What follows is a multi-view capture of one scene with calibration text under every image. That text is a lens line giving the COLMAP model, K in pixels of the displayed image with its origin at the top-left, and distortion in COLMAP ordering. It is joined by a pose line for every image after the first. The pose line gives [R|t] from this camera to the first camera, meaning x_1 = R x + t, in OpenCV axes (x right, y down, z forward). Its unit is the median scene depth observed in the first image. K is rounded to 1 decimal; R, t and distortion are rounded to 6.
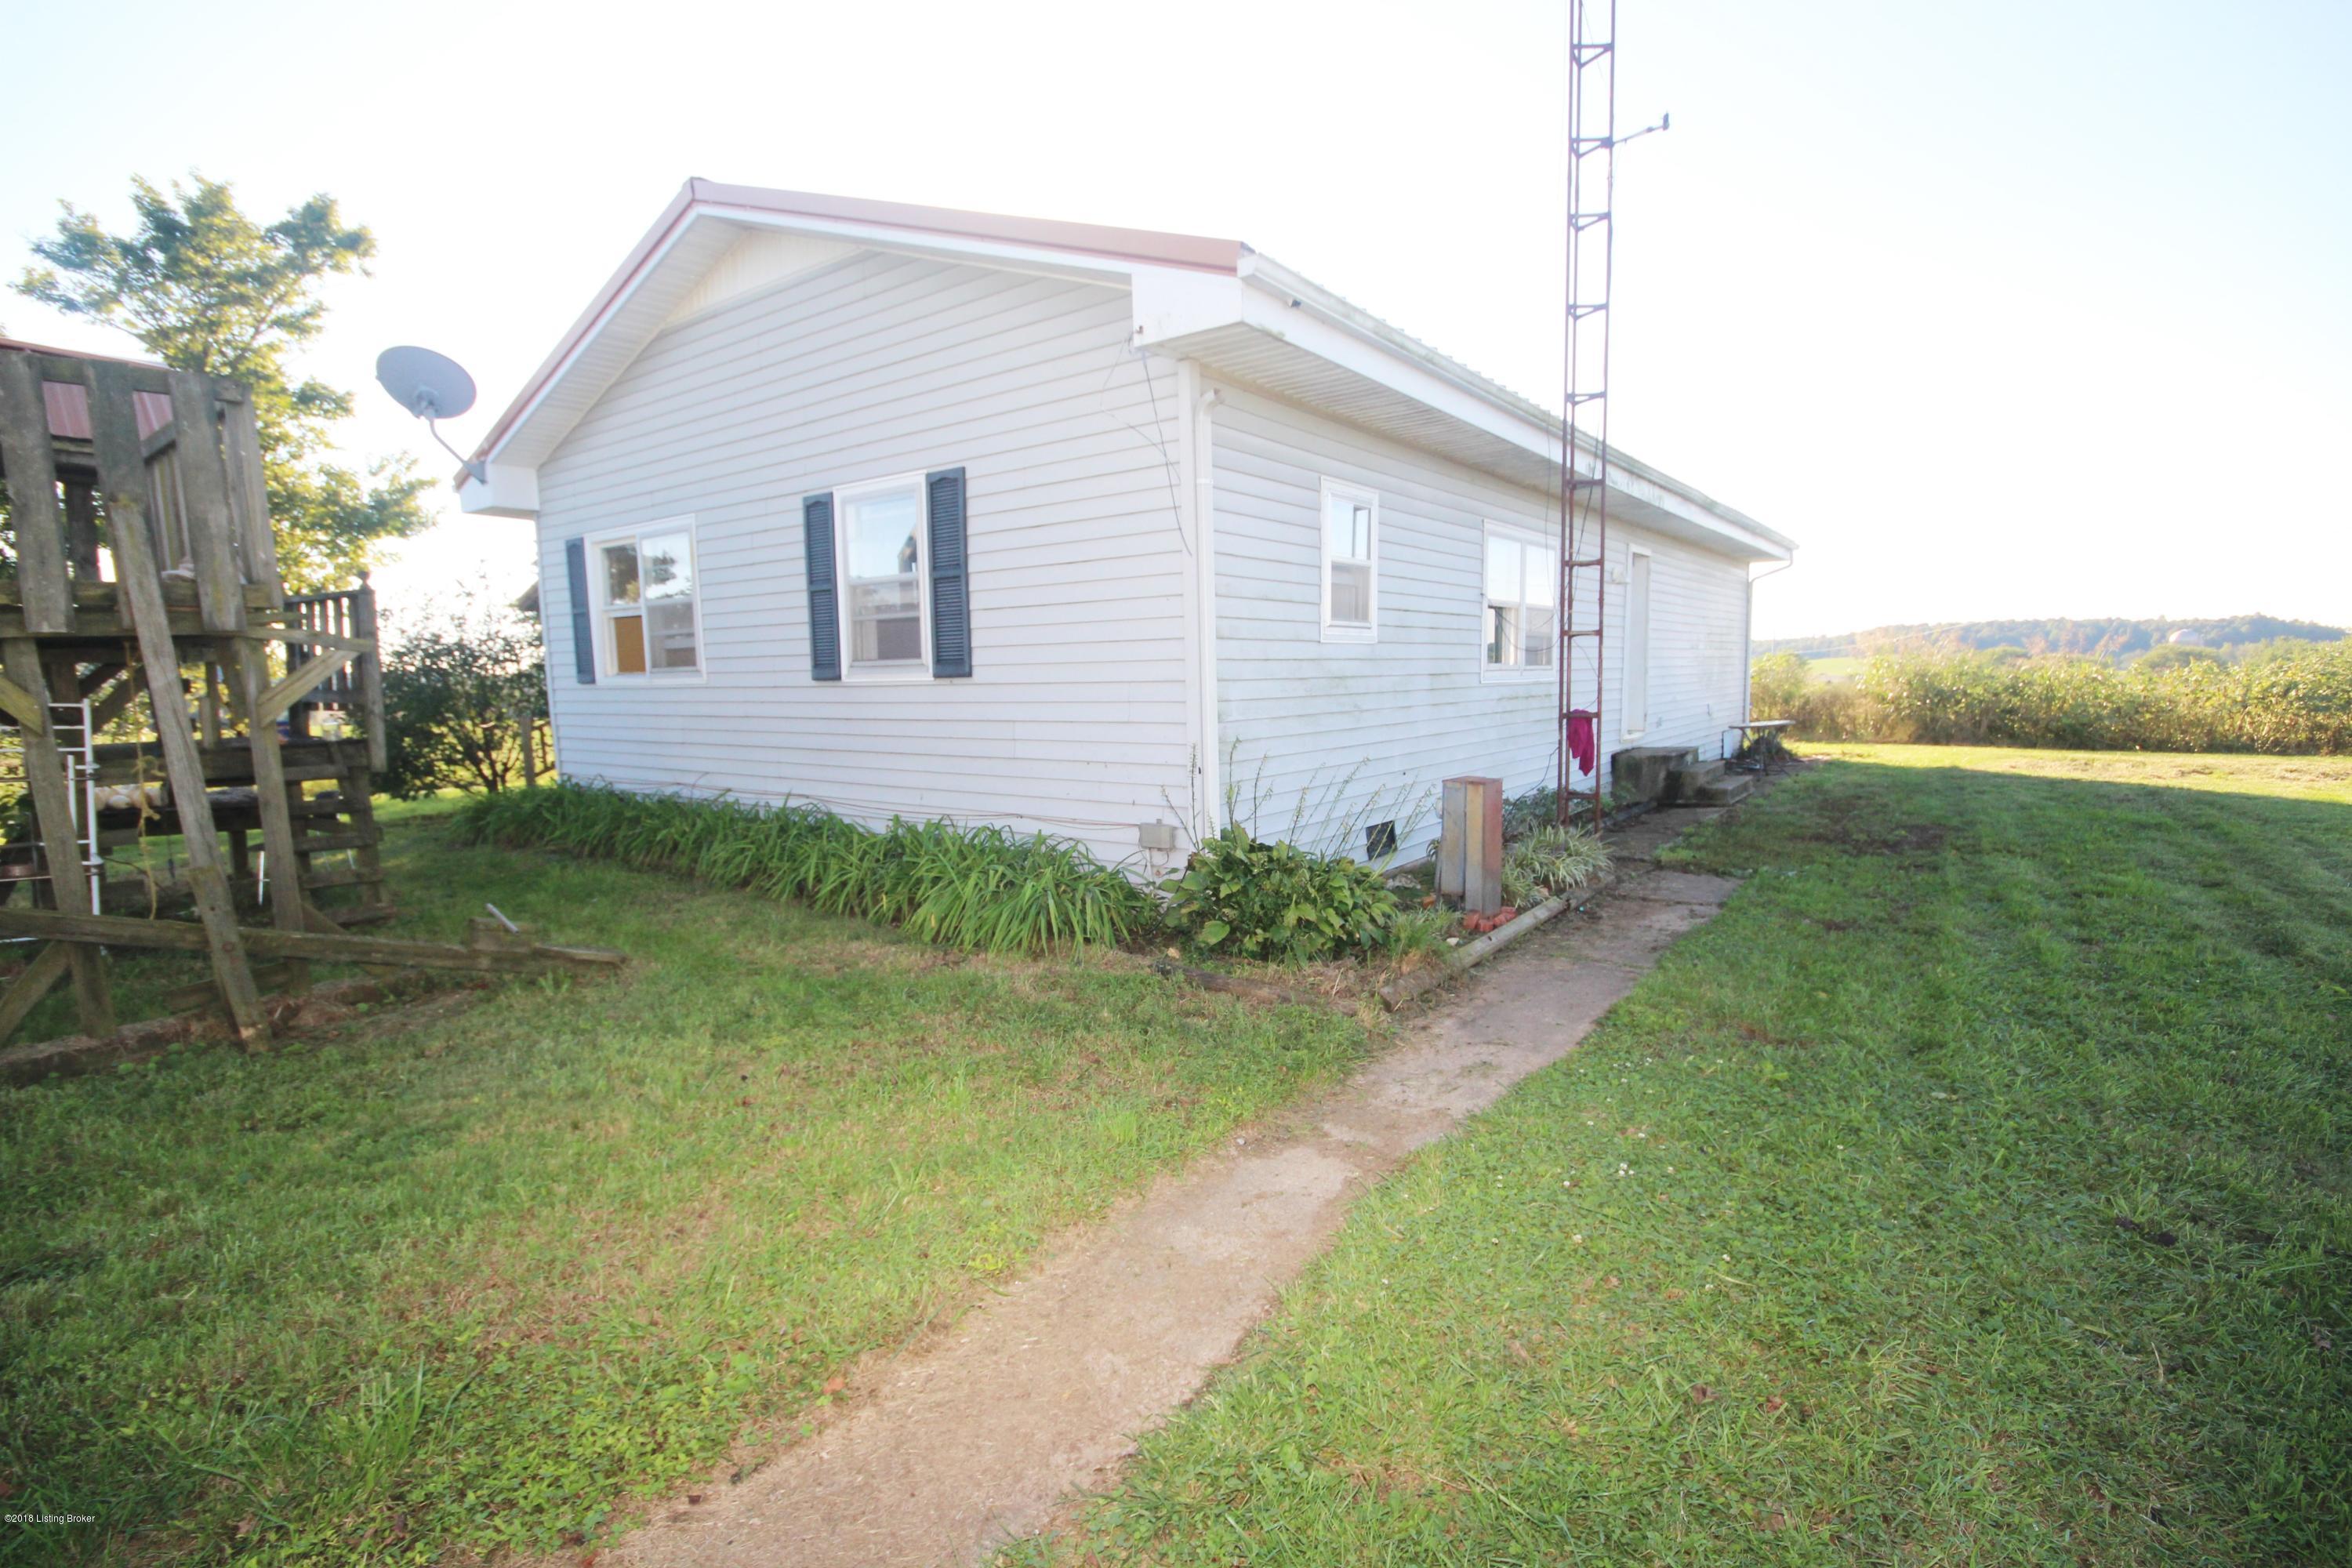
lens RADIAL K [[1071.5, 0, 1179.7], [0, 1071.5, 796.0], [0, 0, 1]] dist [0.026722, -0.021627]
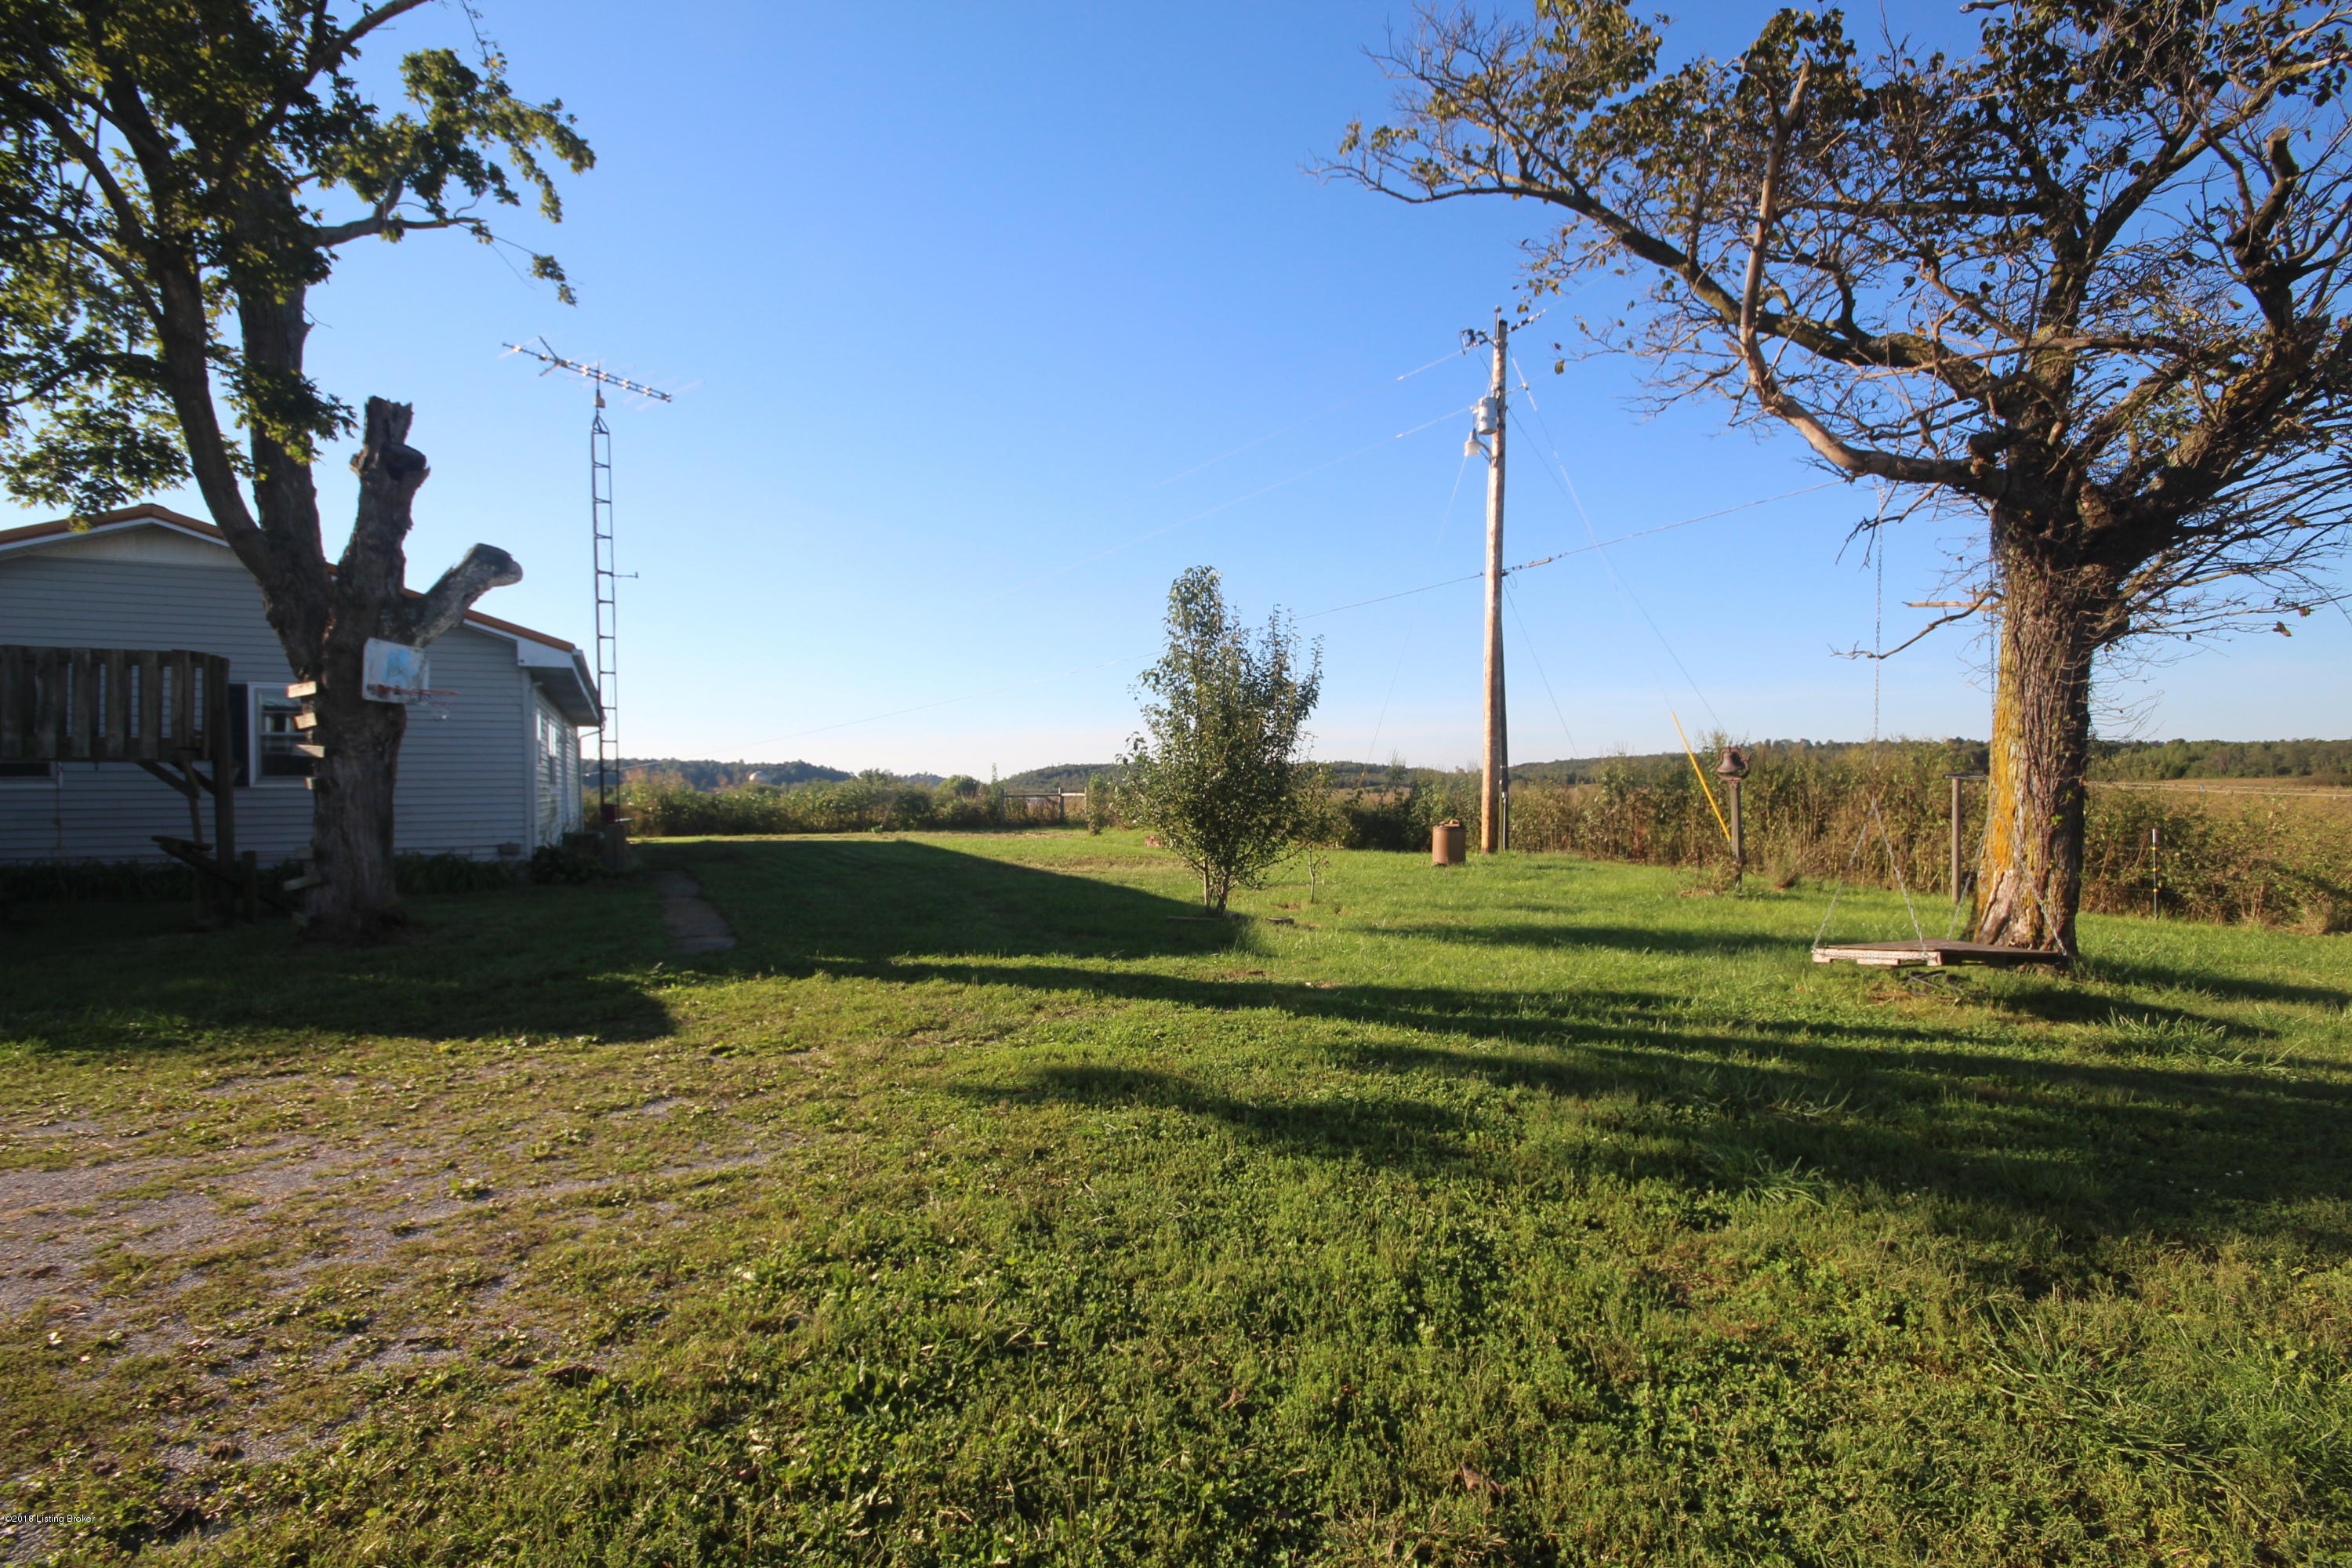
lens RADIAL K [[1071.5, 0, 1179.7], [0, 1071.5, 796.0], [0, 0, 1]] dist [0.026722, -0.021627]
pose [[0.436228, 0.004217, 0.899826, -1.254836], [0.106099, 0.992772, -0.056088, 0.174119], [-0.893559, 0.119938, 0.432627, -1.171478]]
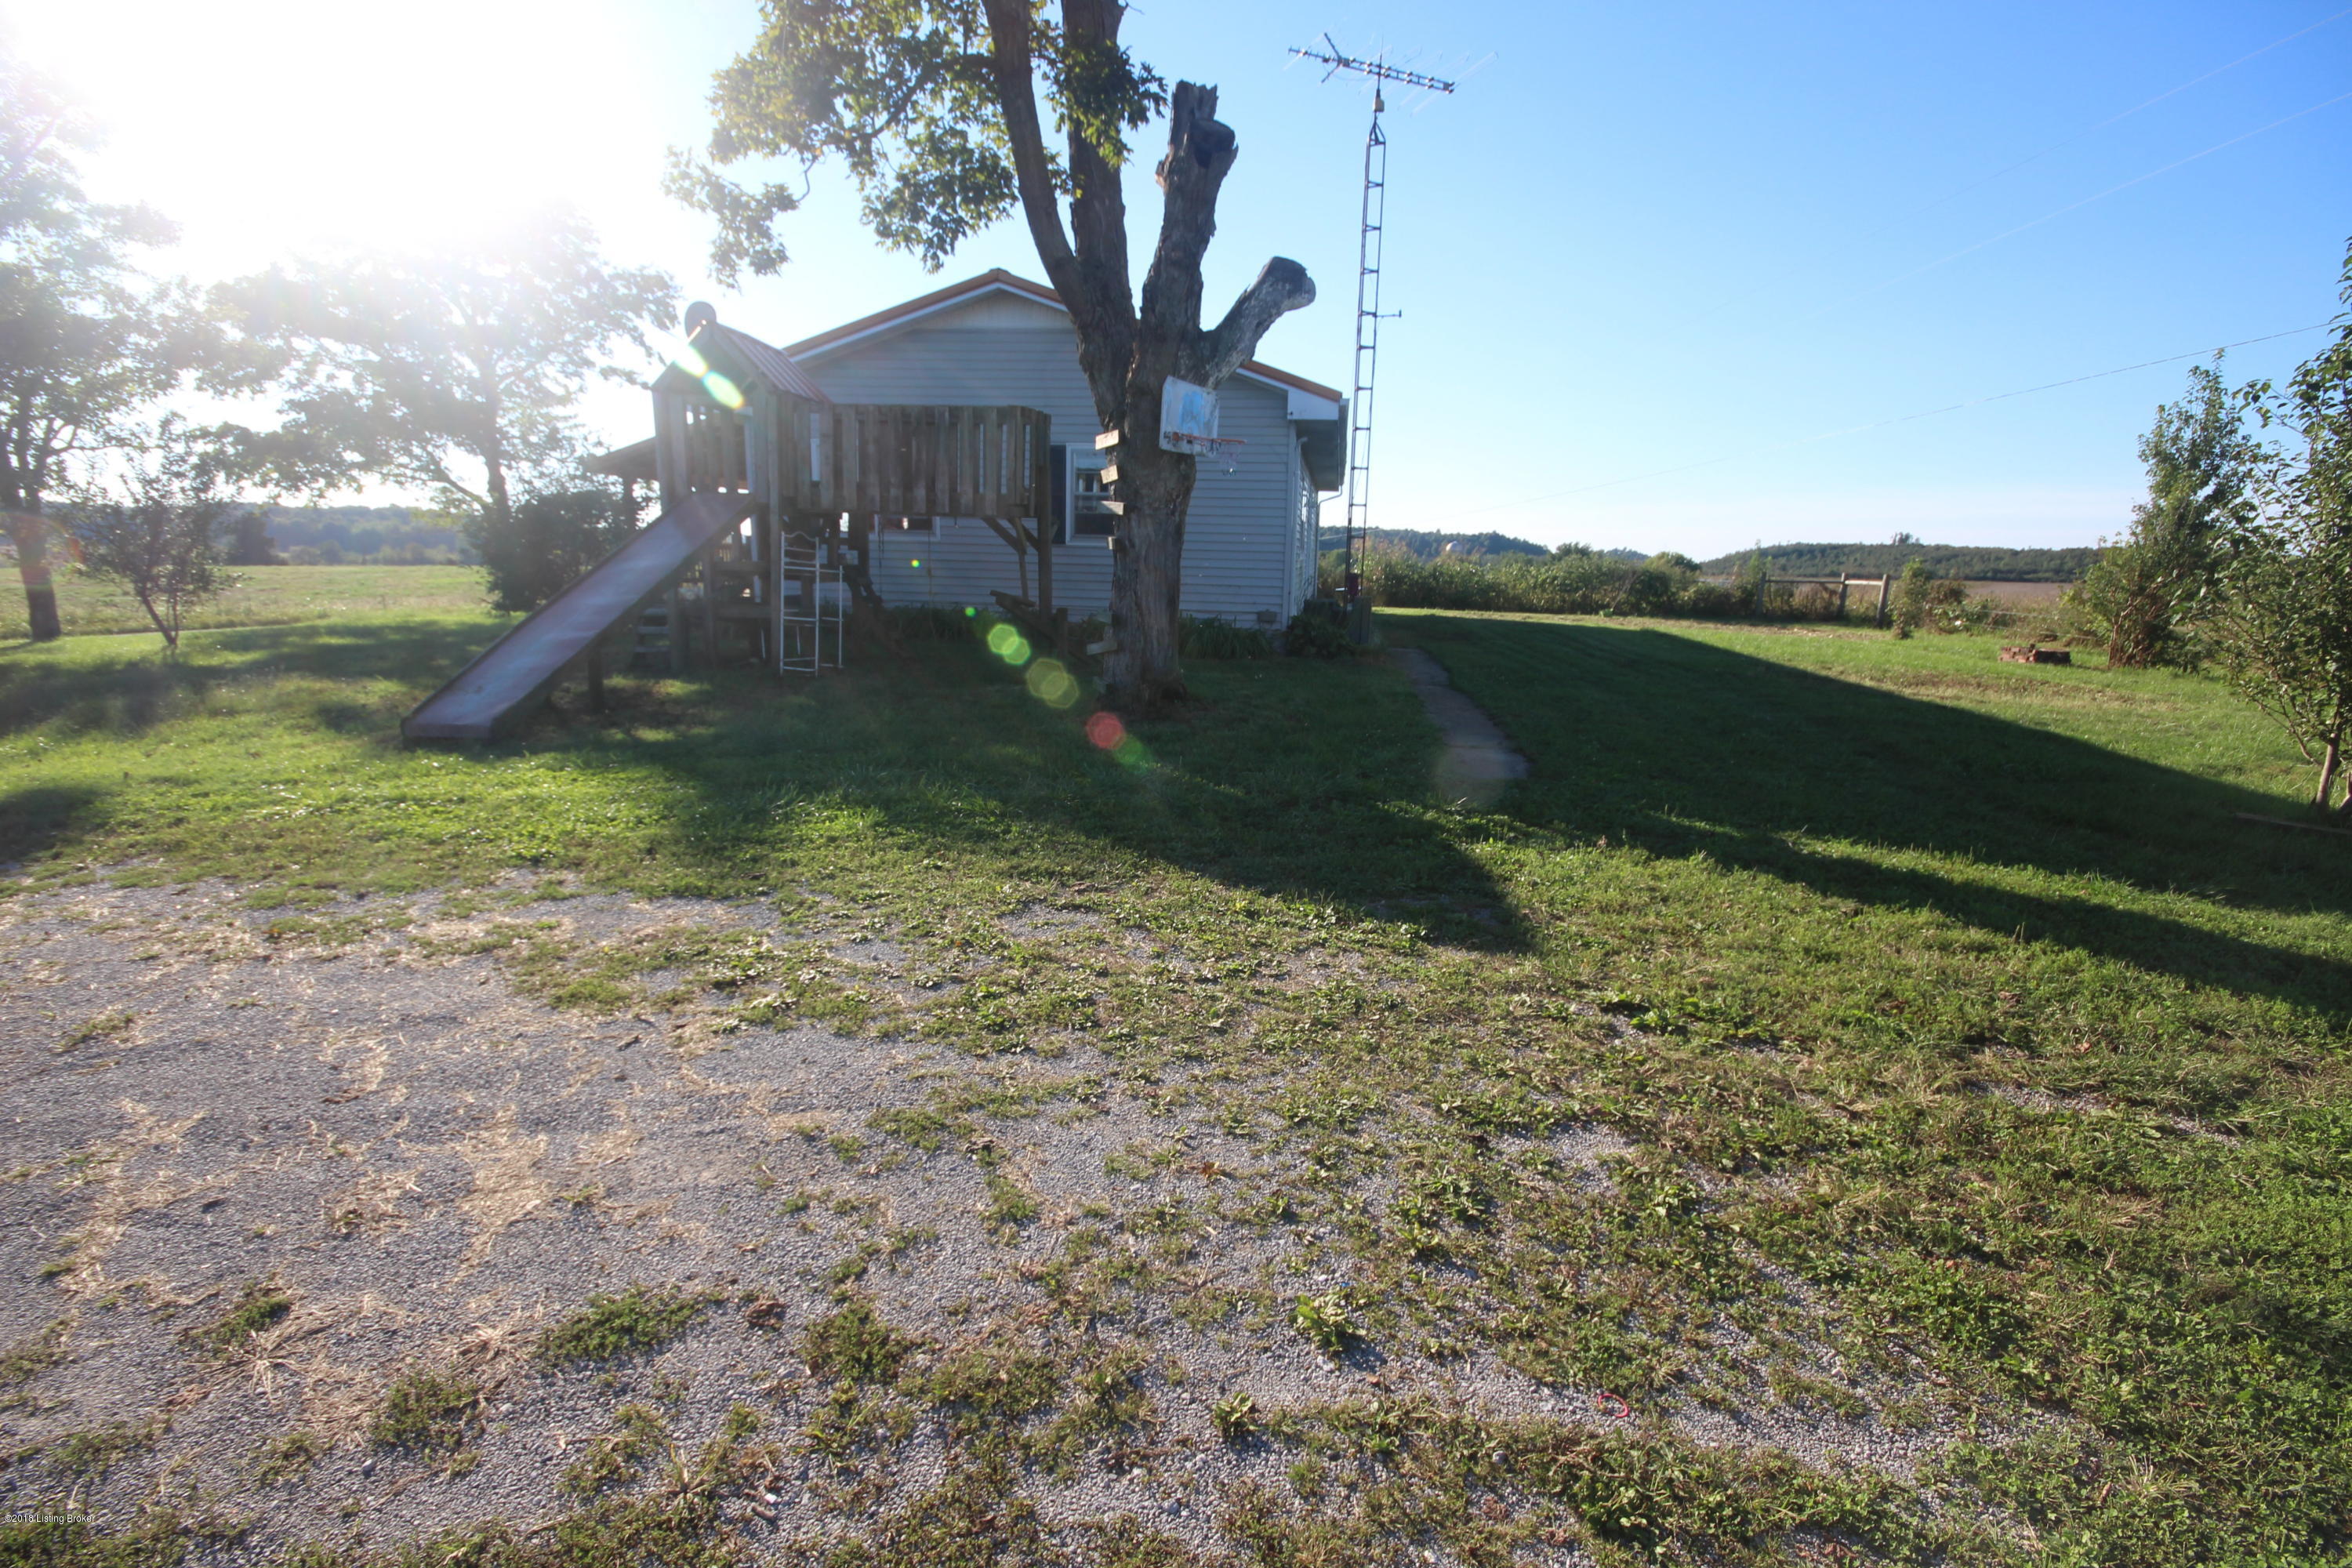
lens RADIAL K [[1087.6, 0, 1176.0], [0, 1087.6, 784.0], [0, 0, 1]] dist [-0.002320, 0.000090]
pose [[0.875391, -0.061374, 0.479504, -1.099865], [0.015030, 0.994884, 0.099901, 0.129009], [-0.483182, -0.080246, 0.871835, -0.839852]]
